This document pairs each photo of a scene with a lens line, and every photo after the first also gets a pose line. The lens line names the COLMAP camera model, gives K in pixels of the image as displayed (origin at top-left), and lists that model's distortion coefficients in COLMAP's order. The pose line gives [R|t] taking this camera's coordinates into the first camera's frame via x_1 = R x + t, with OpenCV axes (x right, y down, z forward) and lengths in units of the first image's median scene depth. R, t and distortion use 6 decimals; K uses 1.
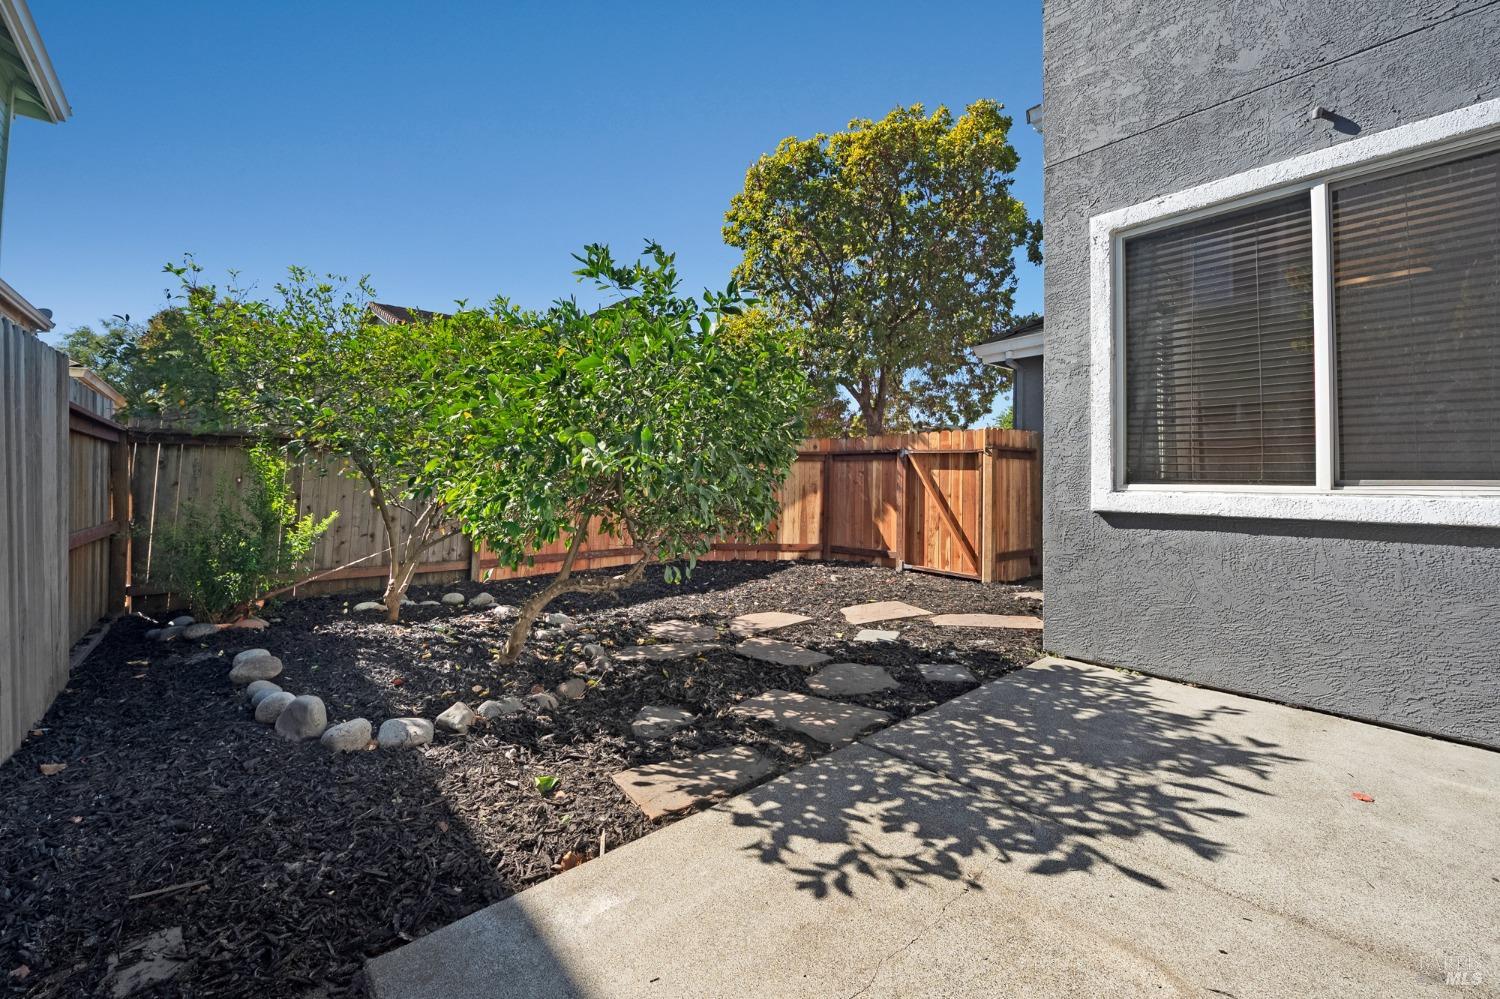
lens RADIAL K [[635.0, 0, 749.7], [0, 635.0, 426.3], [0, 0, 1]] dist [-0.001065, -0.000210]
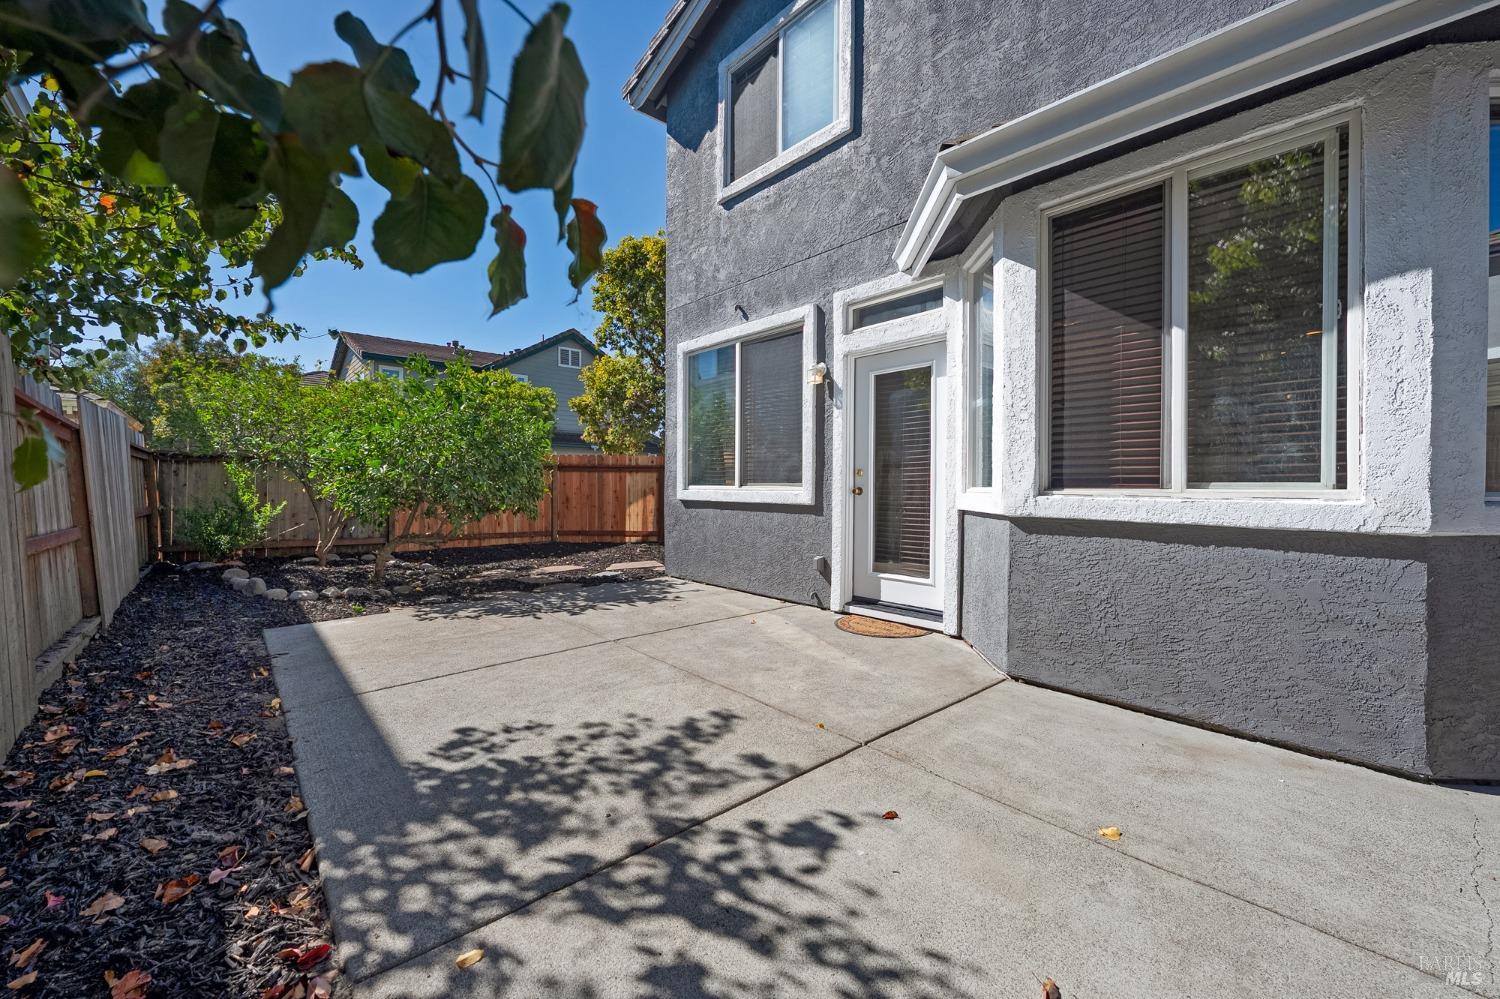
lens RADIAL K [[603.6, 0, 748.6], [0, 603.6, 486.2], [0, 0, 1]] dist [-0.000148, -0.000043]
pose [[0.999659, 0.003970, 0.025820, 0.609268], [-0.006051, 0.996691, 0.081058, -0.048858], [-0.025413, -0.081186, 0.996375, -0.704928]]
